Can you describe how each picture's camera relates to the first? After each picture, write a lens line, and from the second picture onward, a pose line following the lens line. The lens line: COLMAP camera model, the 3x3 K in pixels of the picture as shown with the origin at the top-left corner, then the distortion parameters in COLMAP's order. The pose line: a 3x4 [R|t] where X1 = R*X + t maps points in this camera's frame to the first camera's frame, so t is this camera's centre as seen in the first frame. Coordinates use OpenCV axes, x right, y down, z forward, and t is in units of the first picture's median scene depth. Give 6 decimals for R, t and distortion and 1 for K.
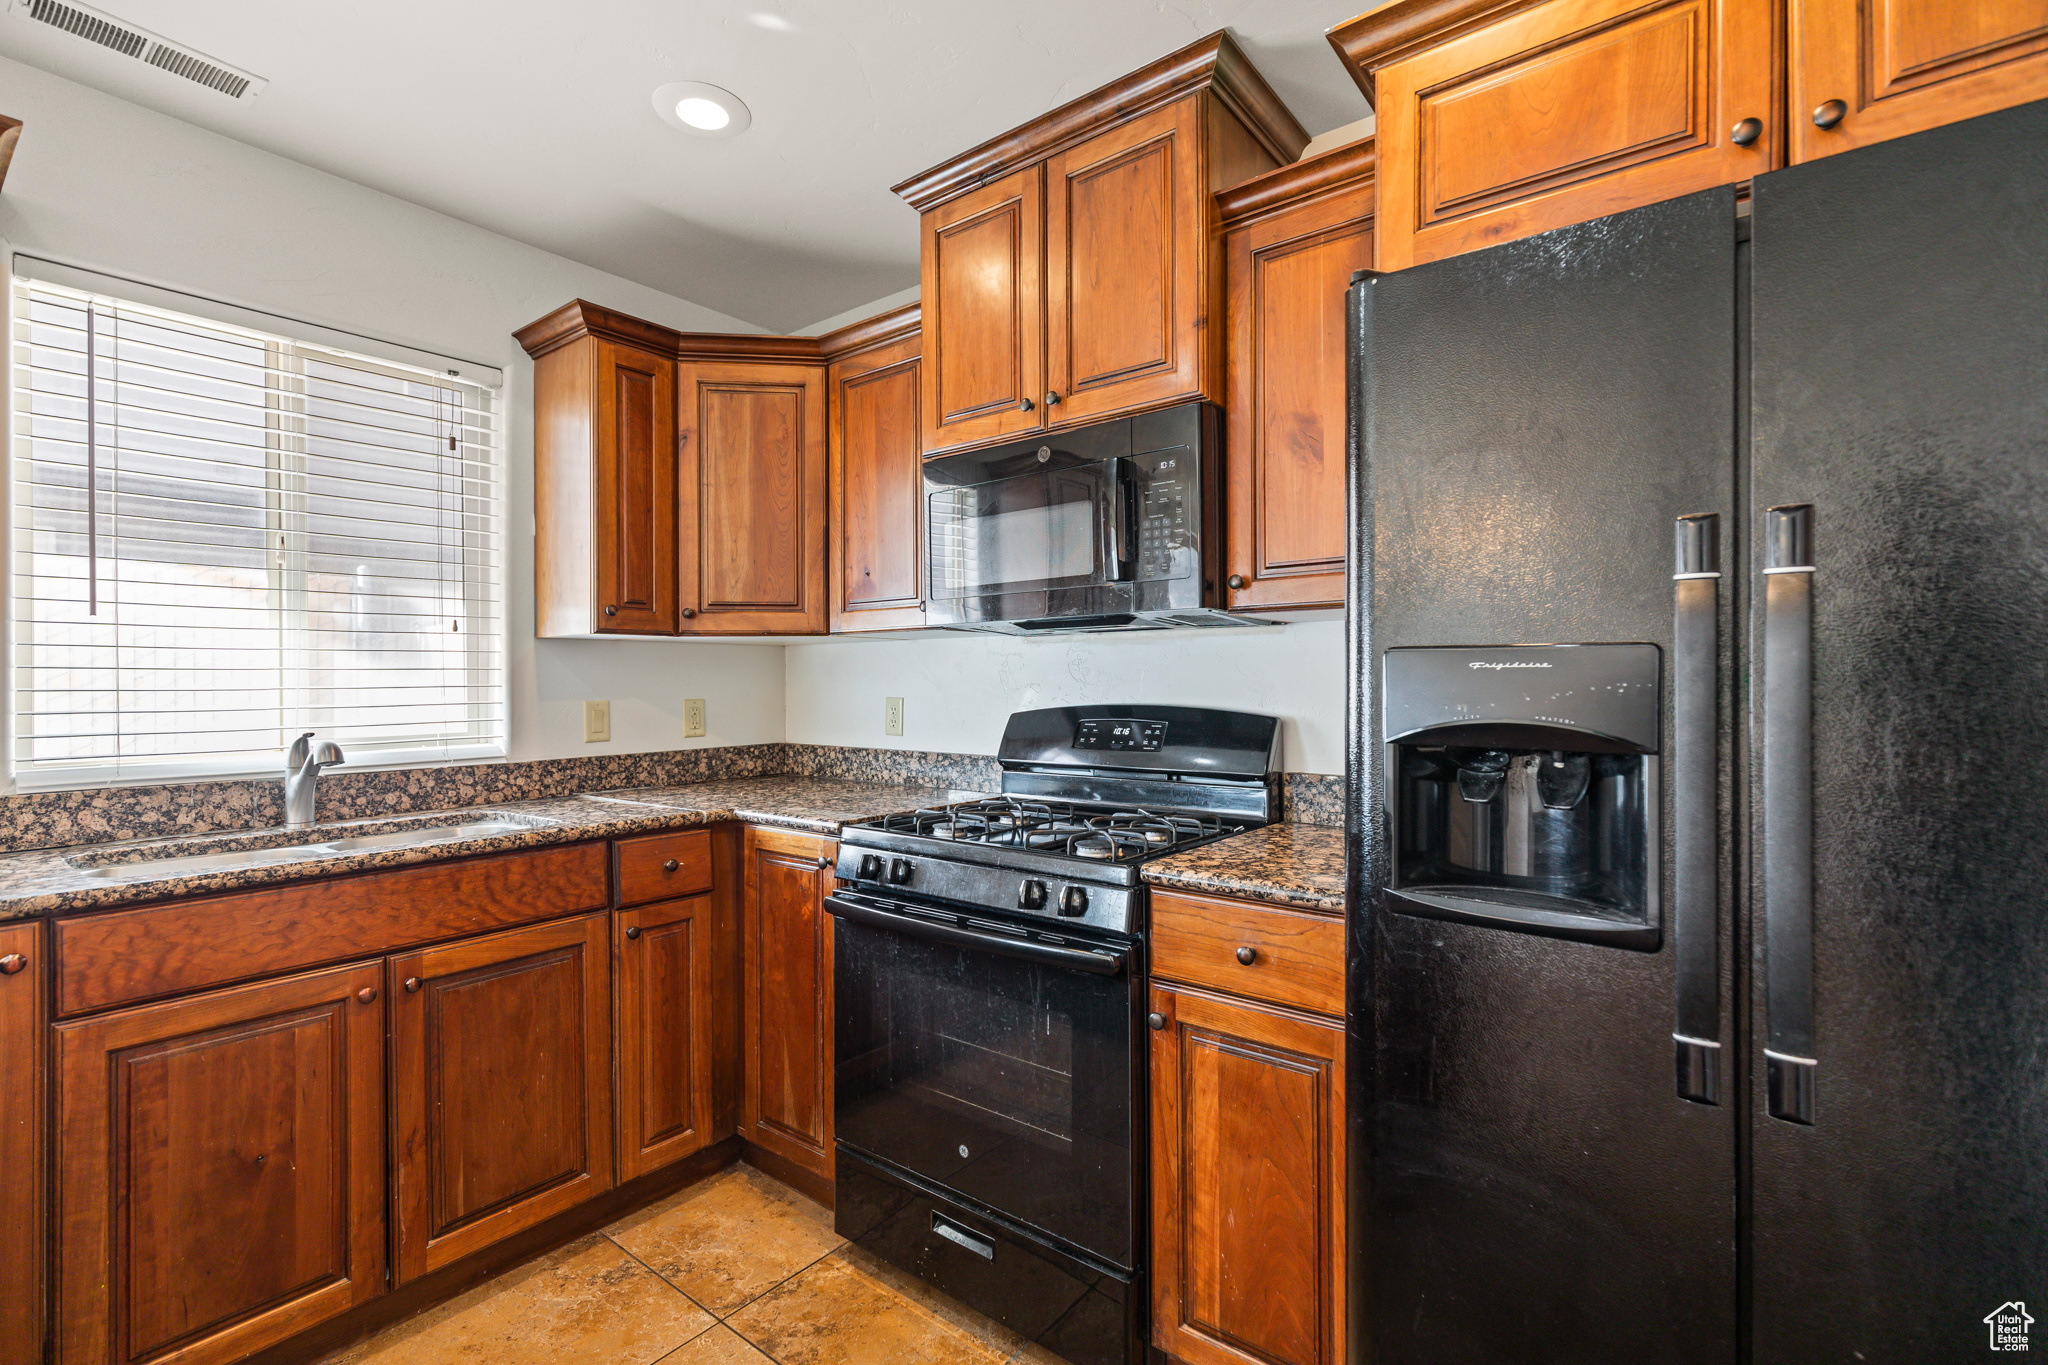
lens RADIAL K [[924.7, 0, 1023.2], [0, 924.7, 675.9], [0, 0, 1]] dist [0.008295, -0.001426]
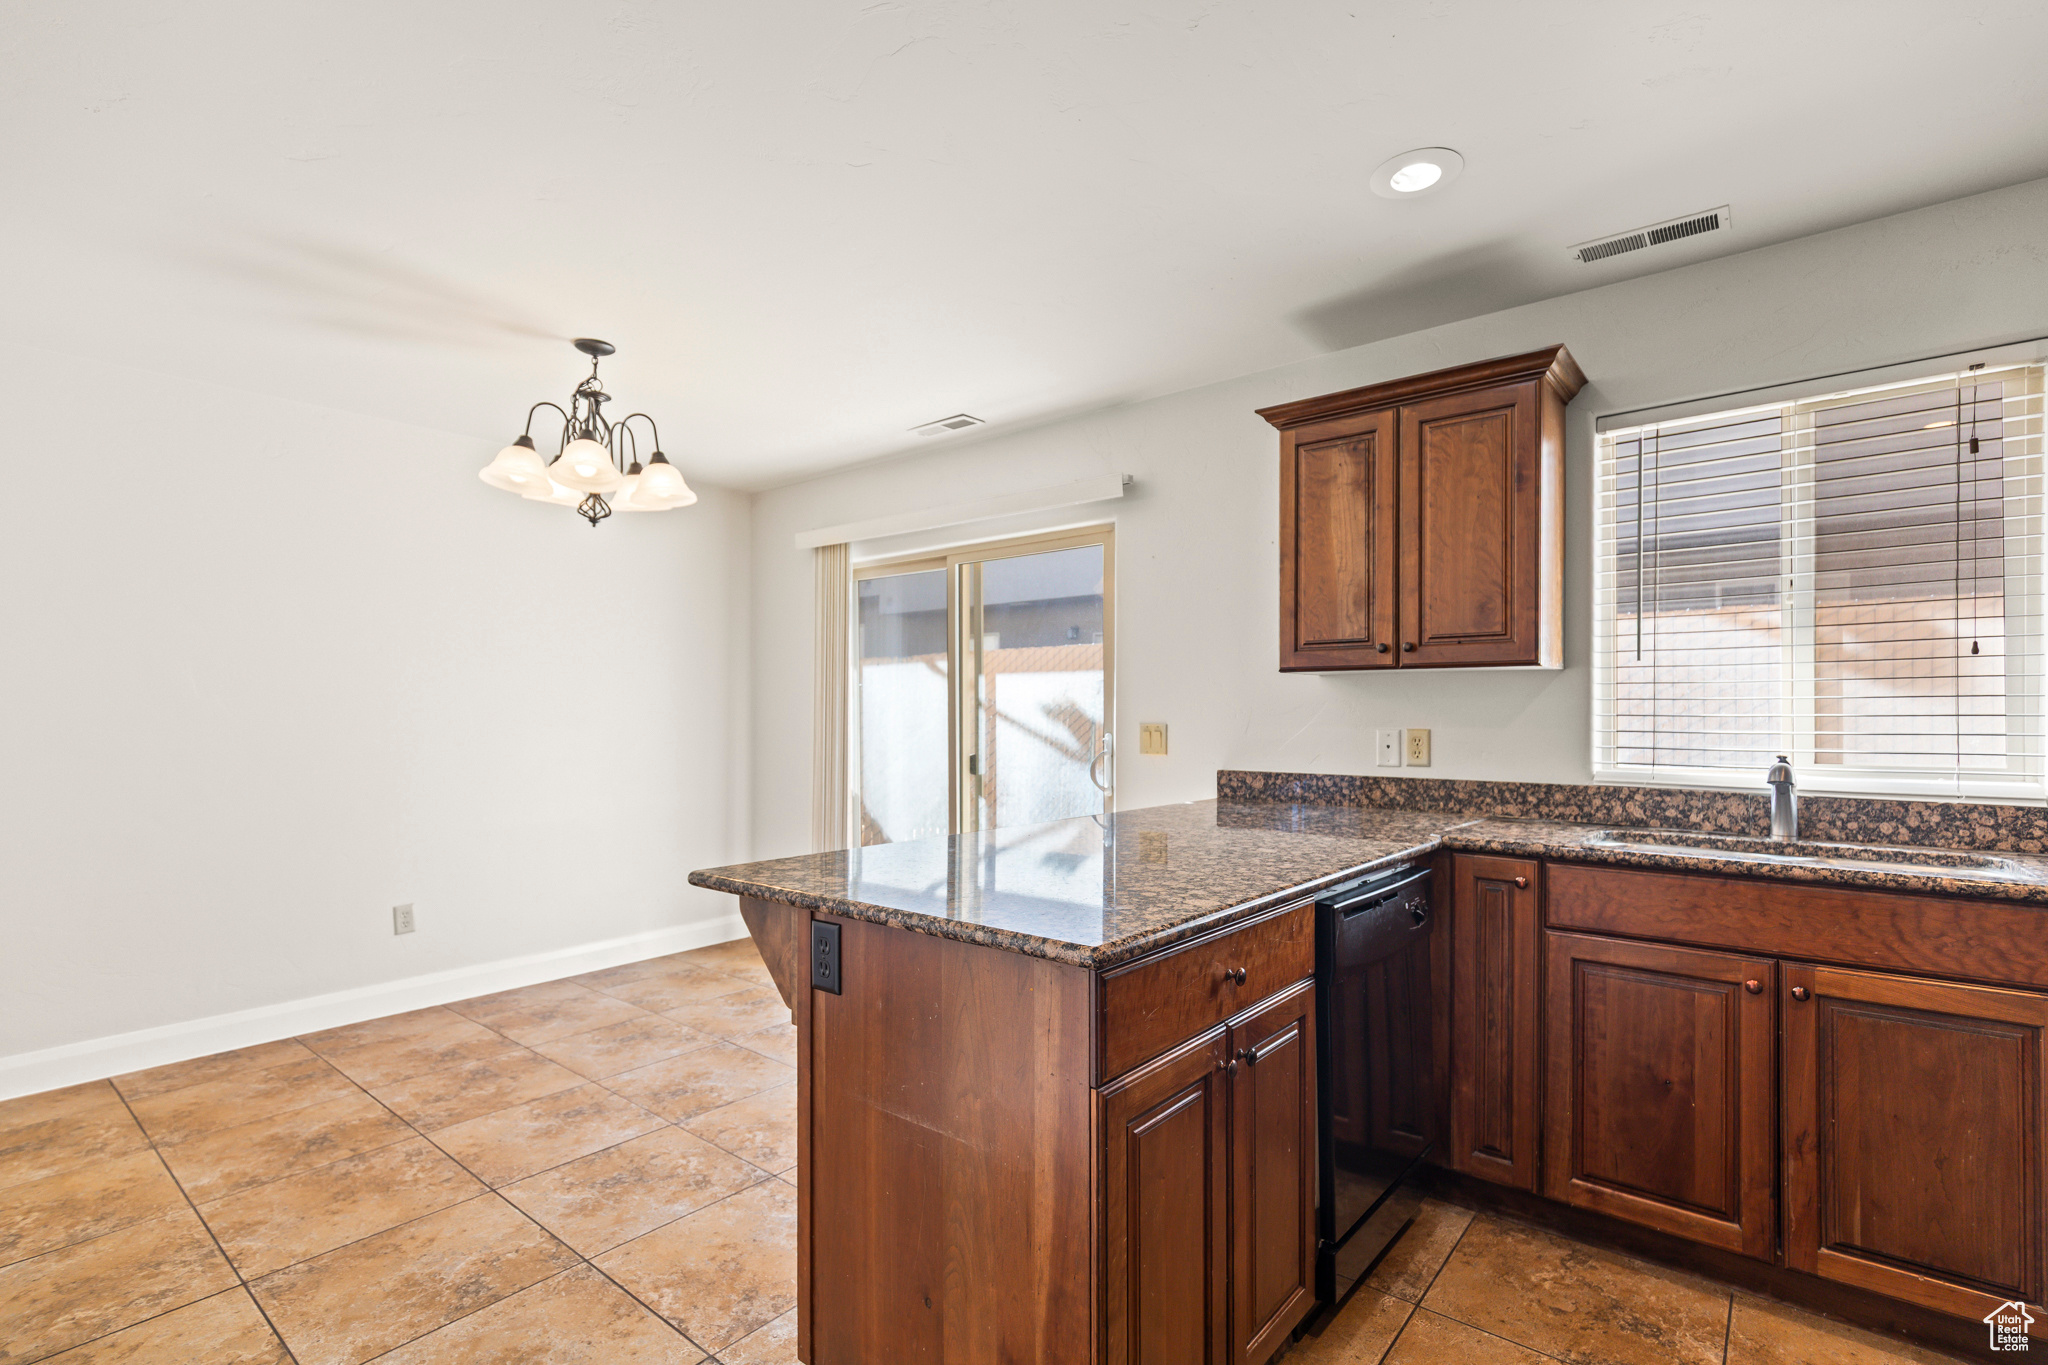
lens RADIAL K [[924.7, 0, 1049.3], [0, 924.7, 712.6], [0, 0, 1]] dist [0.008295, -0.001426]
pose [[-0.002393, 0.002828, -0.999993, 0.369983], [0.002010, 0.999994, 0.002823, 0.005361], [0.999995, -0.002003, -0.002399, 0.129283]]
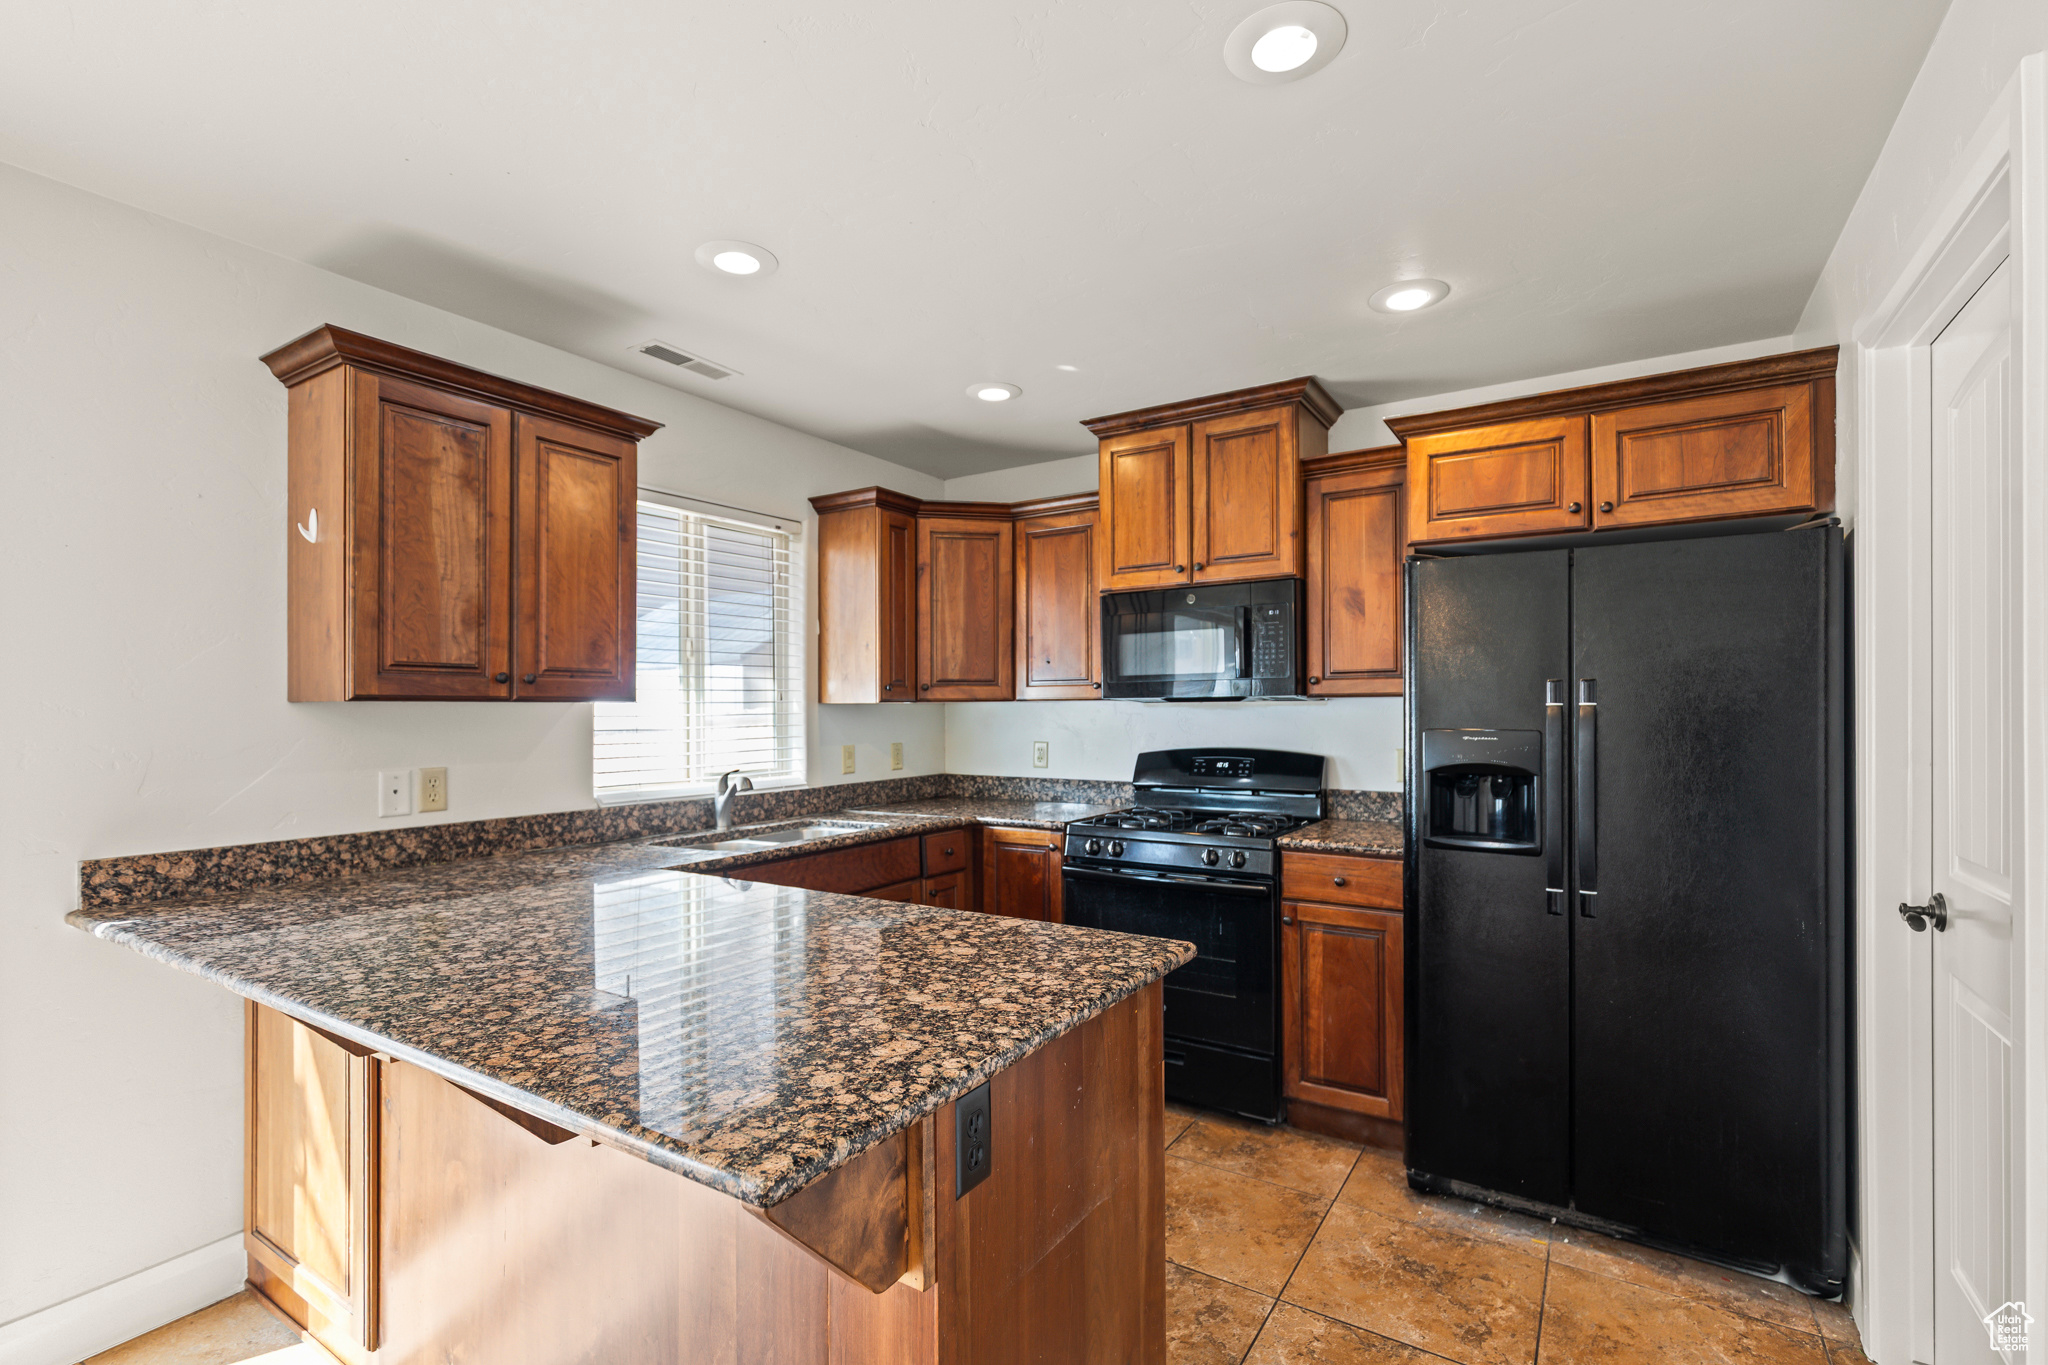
lens RADIAL K [[924.7, 0, 1023.6], [0, 924.7, 702.1], [0, 0, 1]] dist [0.008295, -0.001426]
pose [[0.995286, 0.000859, 0.096982, -0.461039], [-0.000540, 0.999994, -0.003321, -0.051245], [-0.096984, 0.003253, 0.995281, -0.659815]]
